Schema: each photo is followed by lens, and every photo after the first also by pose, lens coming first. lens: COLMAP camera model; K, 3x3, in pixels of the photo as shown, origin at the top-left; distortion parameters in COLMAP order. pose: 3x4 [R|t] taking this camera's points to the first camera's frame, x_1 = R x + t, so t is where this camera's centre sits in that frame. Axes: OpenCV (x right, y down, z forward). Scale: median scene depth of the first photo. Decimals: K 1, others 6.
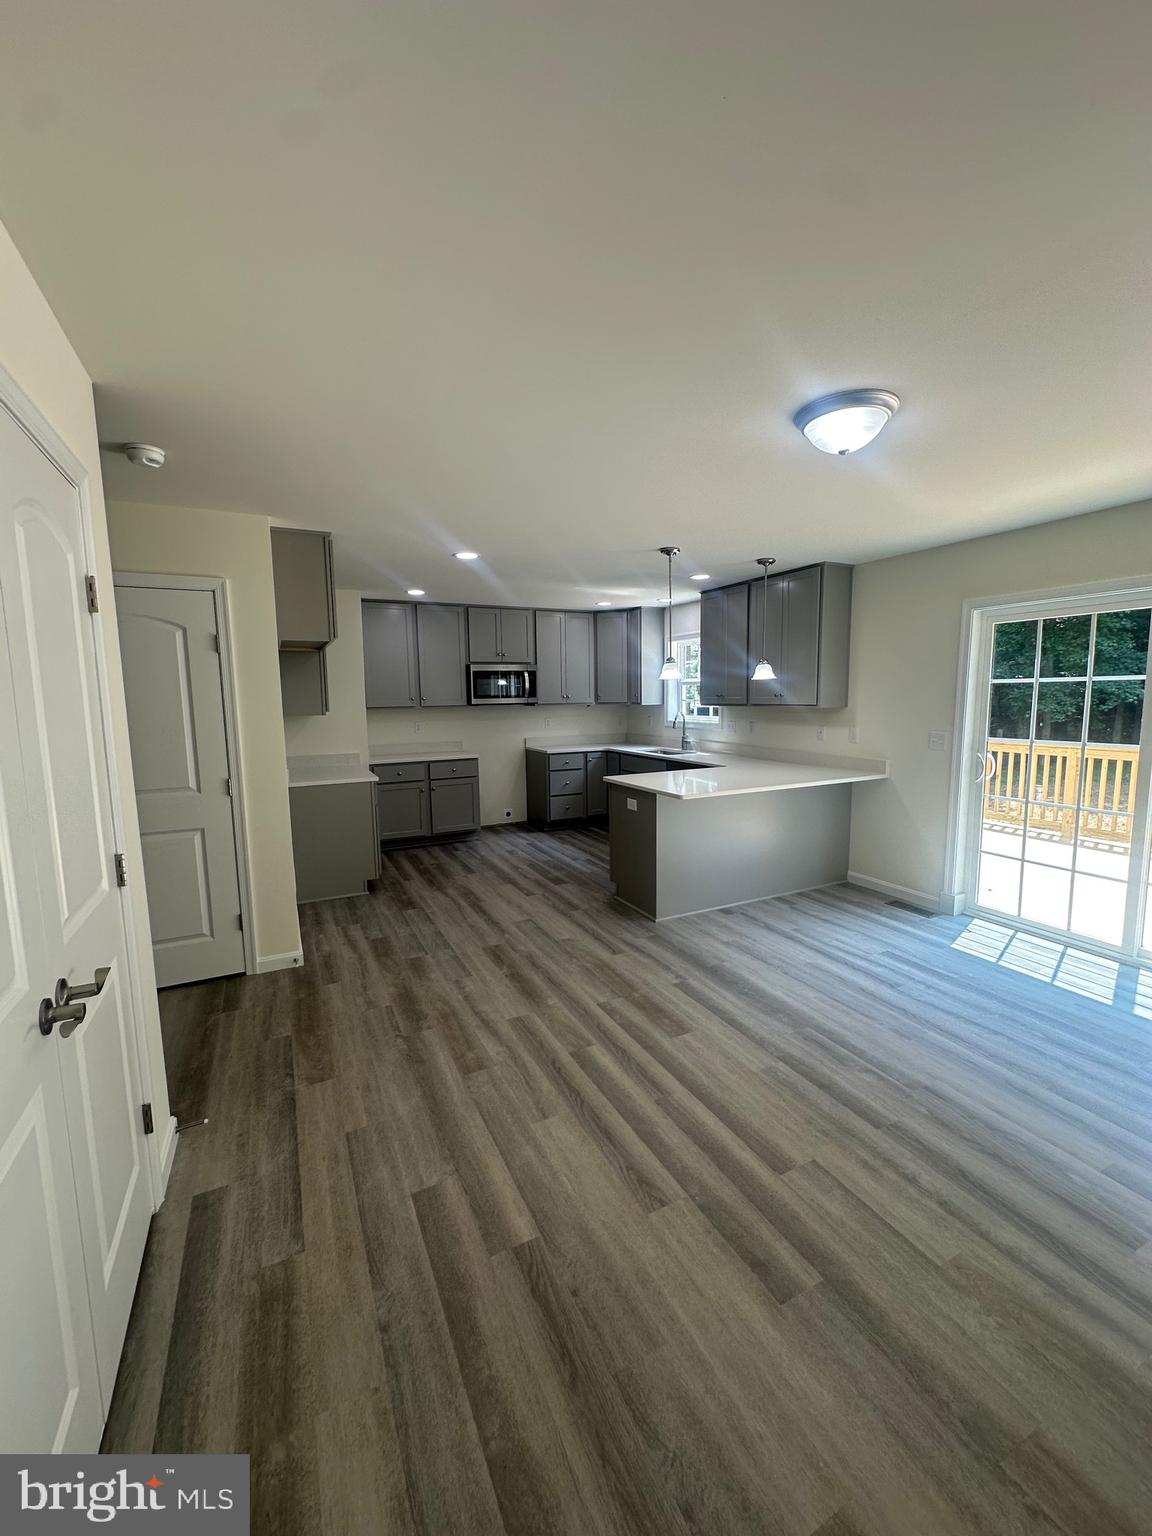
lens RADIAL K [[615.2, 0, 576.0], [0, 615.2, 768.0], [0, 0, 1]] dist [-0.000452, 0.000541]
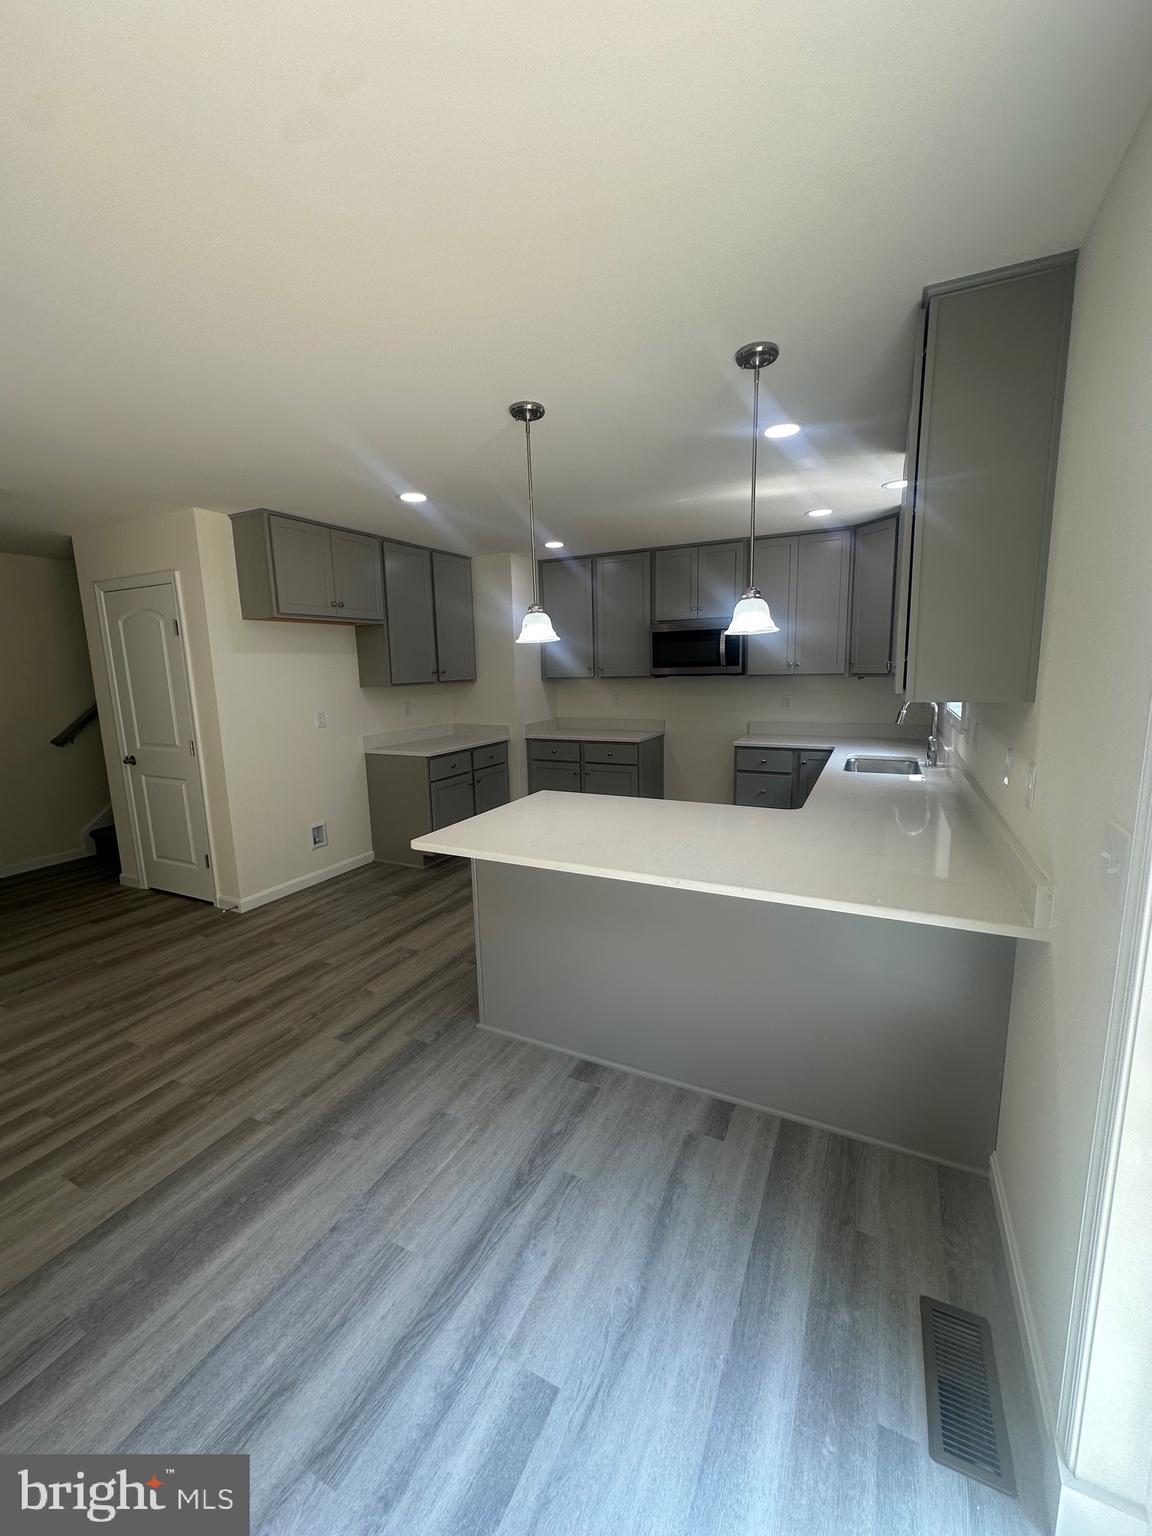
lens RADIAL K [[615.2, 0, 576.0], [0, 615.2, 768.0], [0, 0, 1]] dist [-0.000452, 0.000541]
pose [[0.602293, 0.133161, -0.787090, 0.705879], [-0.082916, 0.991091, 0.104225, -0.098696], [0.793957, 0.002488, 0.607968, 0.739148]]
